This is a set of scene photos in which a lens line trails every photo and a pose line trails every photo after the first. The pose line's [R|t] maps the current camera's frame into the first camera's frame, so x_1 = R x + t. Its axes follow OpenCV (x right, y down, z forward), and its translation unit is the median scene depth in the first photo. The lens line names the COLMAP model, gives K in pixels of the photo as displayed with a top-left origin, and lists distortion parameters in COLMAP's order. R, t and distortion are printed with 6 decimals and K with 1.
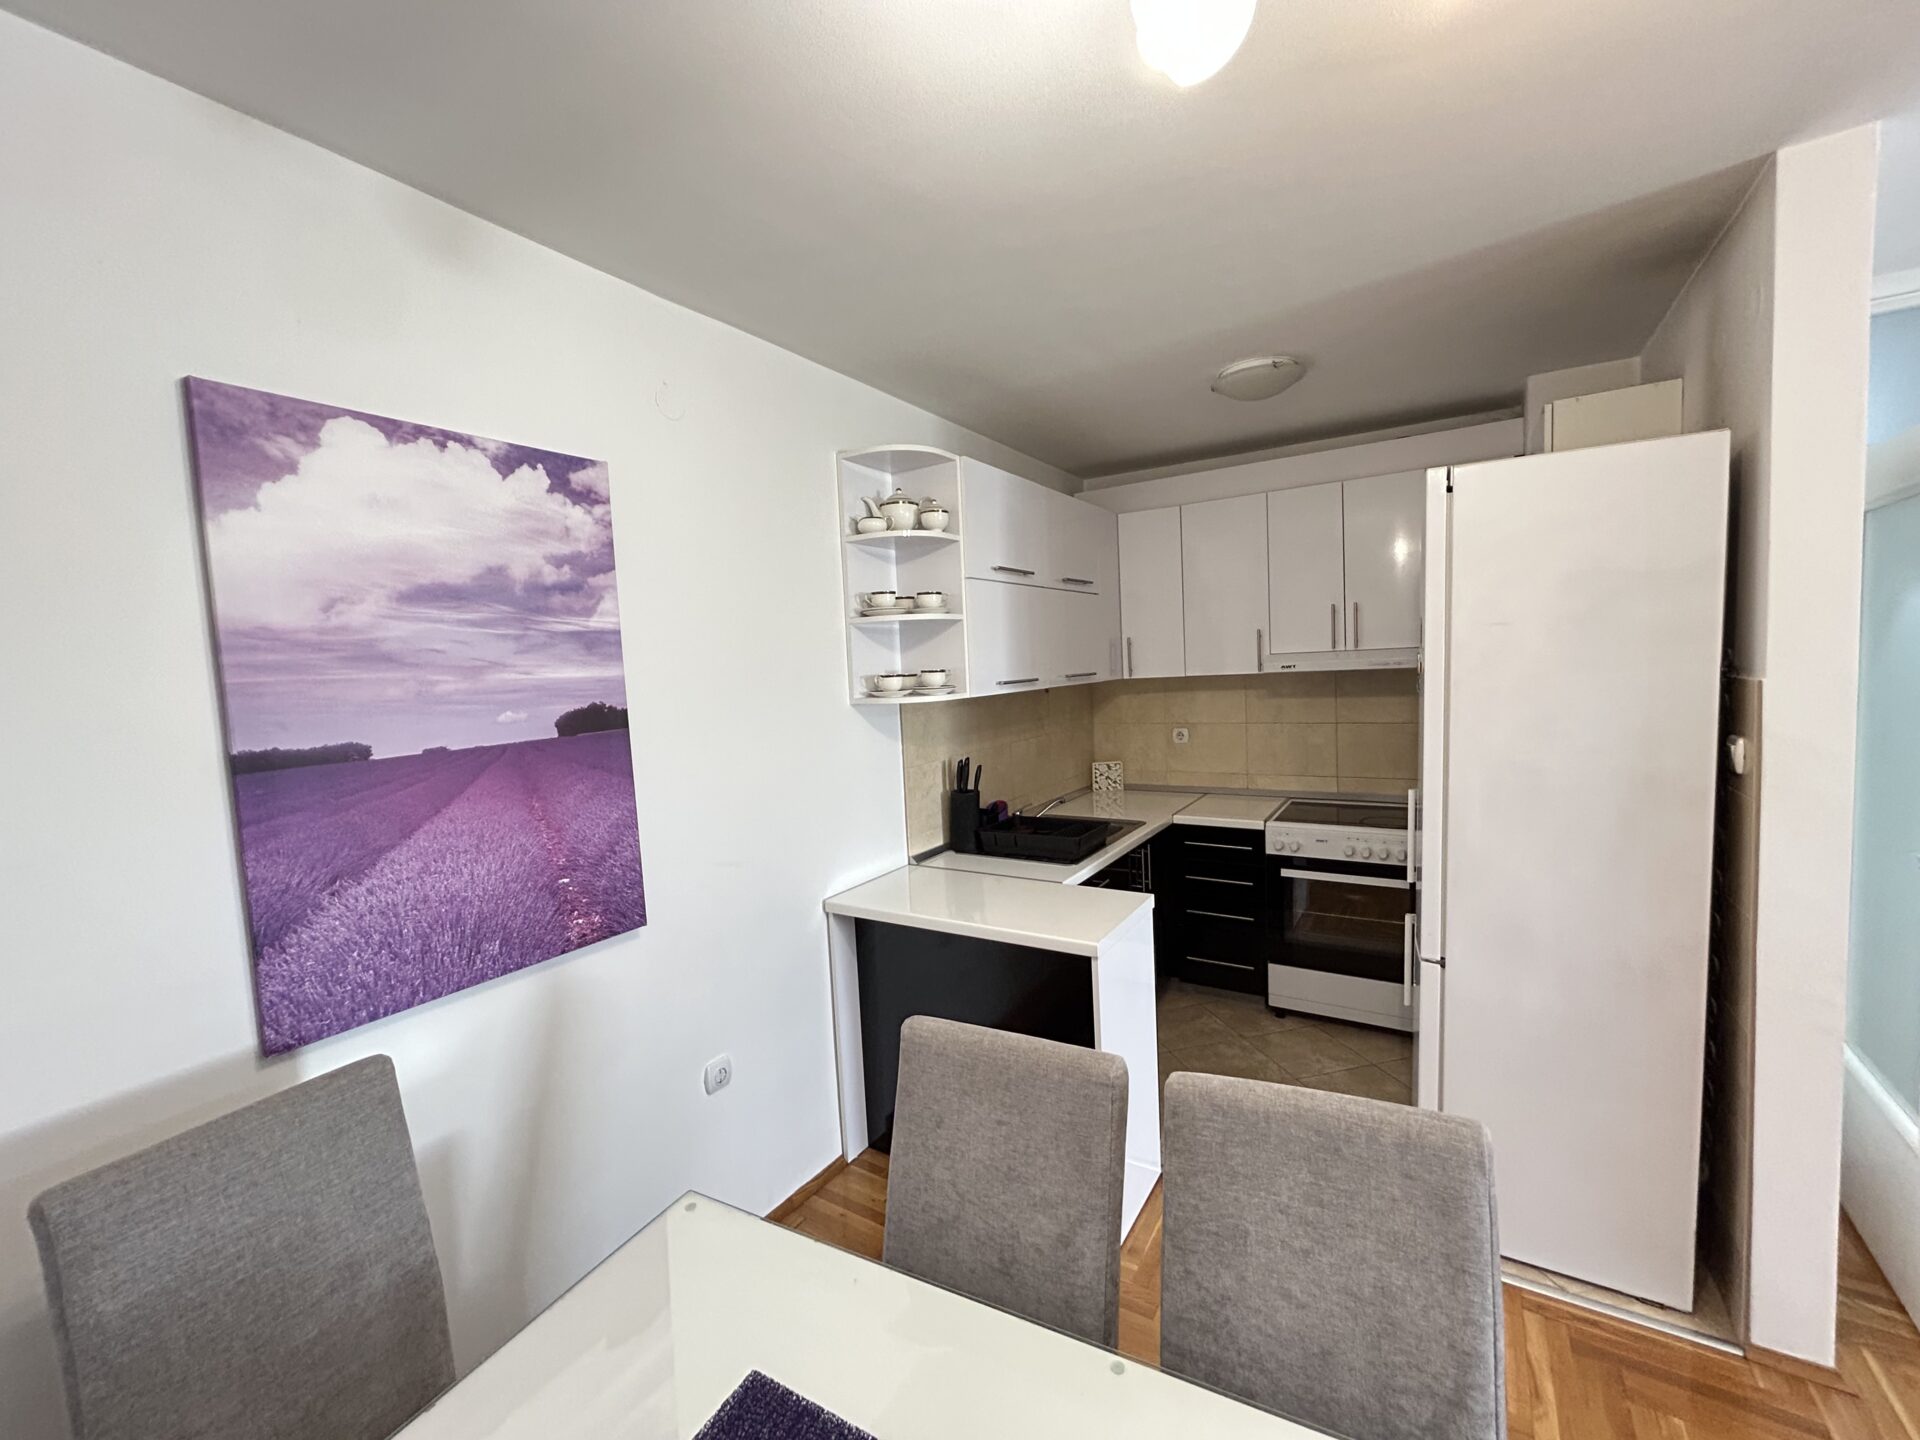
lens RADIAL K [[776.2, 0, 955.3], [0, 776.2, 717.5], [0, 0, 1]] dist [-0.002282, 0.000696]
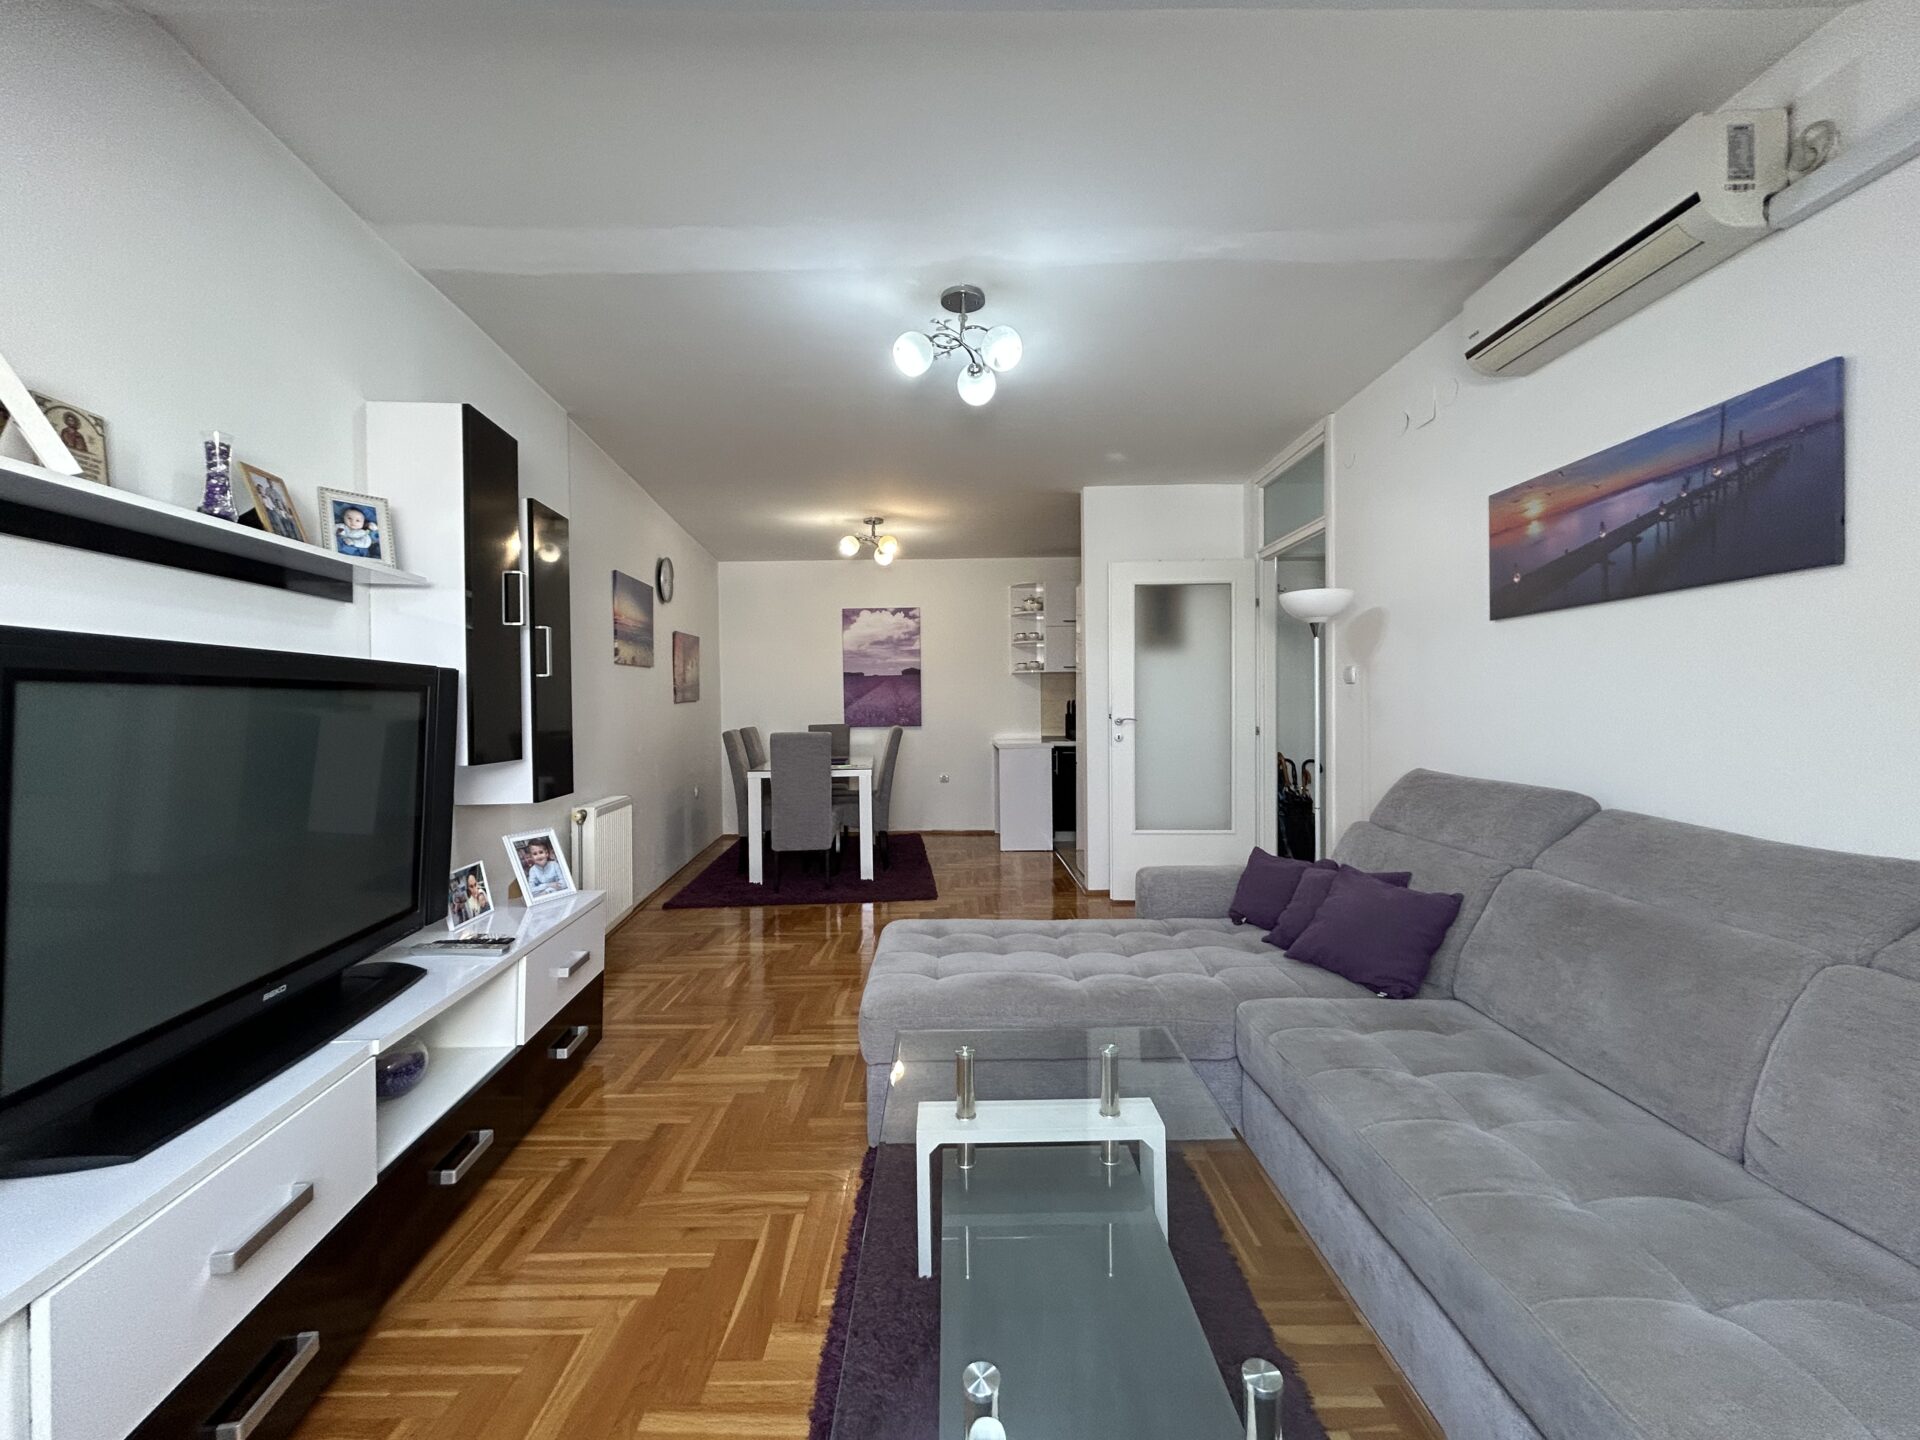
lens RADIAL K [[776.2, 0, 955.3], [0, 776.2, 717.5], [0, 0, 1]] dist [-0.002282, 0.000696]
pose [[0.537782, 0.052441, -0.841452, 3.337964], [-0.074511, 0.997114, 0.014522, 0.179926], [0.839785, 0.054888, 0.540137, -1.065372]]
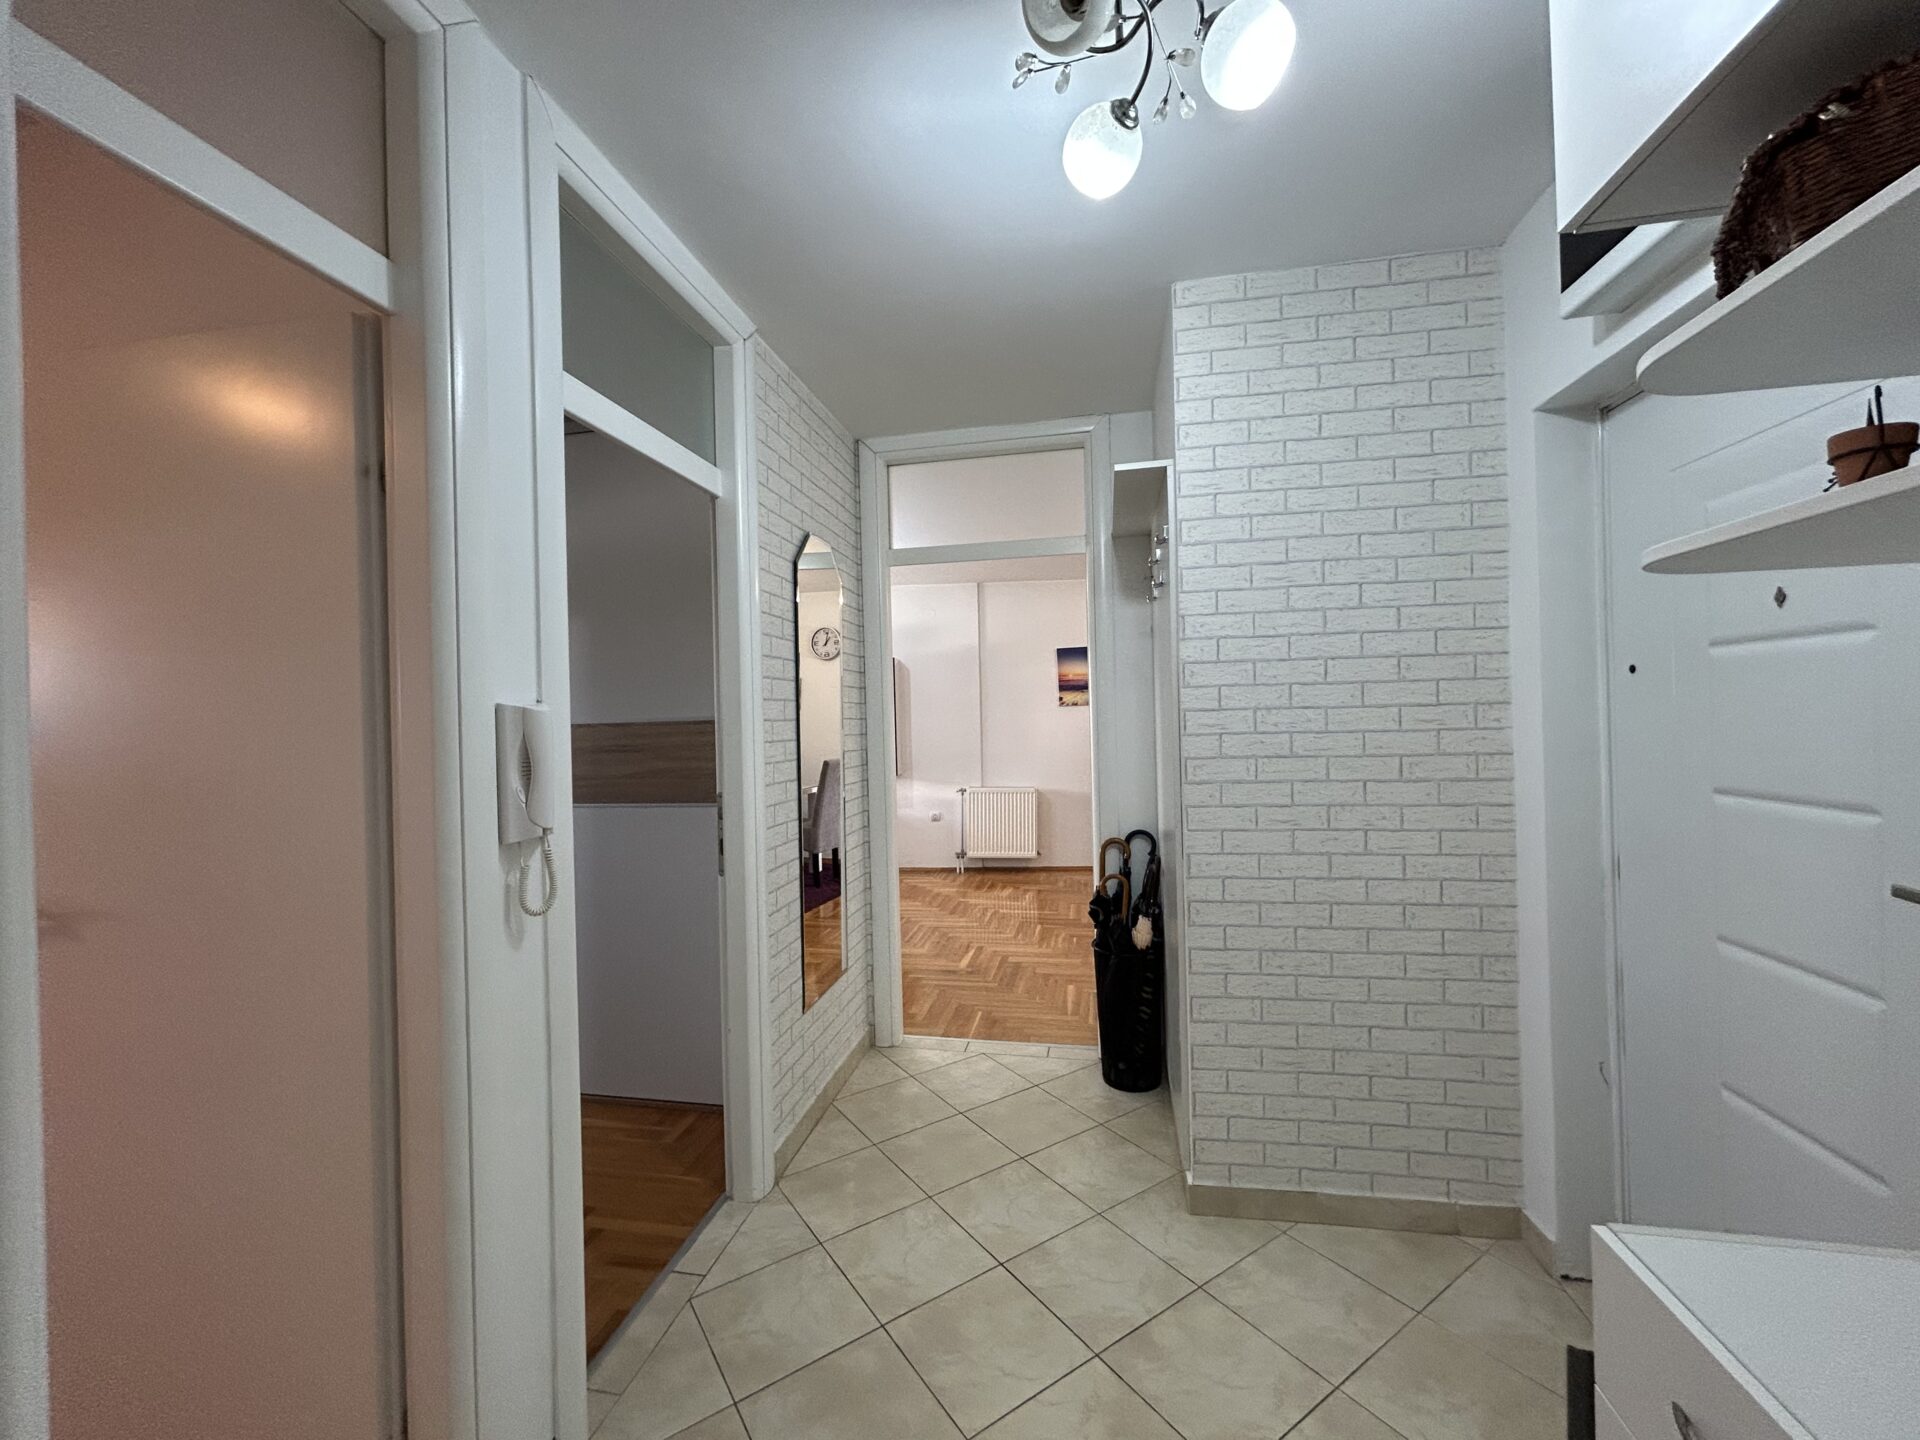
lens RADIAL K [[776.0, 0, 955.9], [0, 776.0, 716.5], [0, 0, 1]] dist [0.000588, 0.000807]
pose [[-0.926373, 0.072889, -0.369486, 2.590374], [0.041736, 0.994918, 0.091629, -0.227361], [0.374287, 0.069462, -0.924708, 3.017352]]
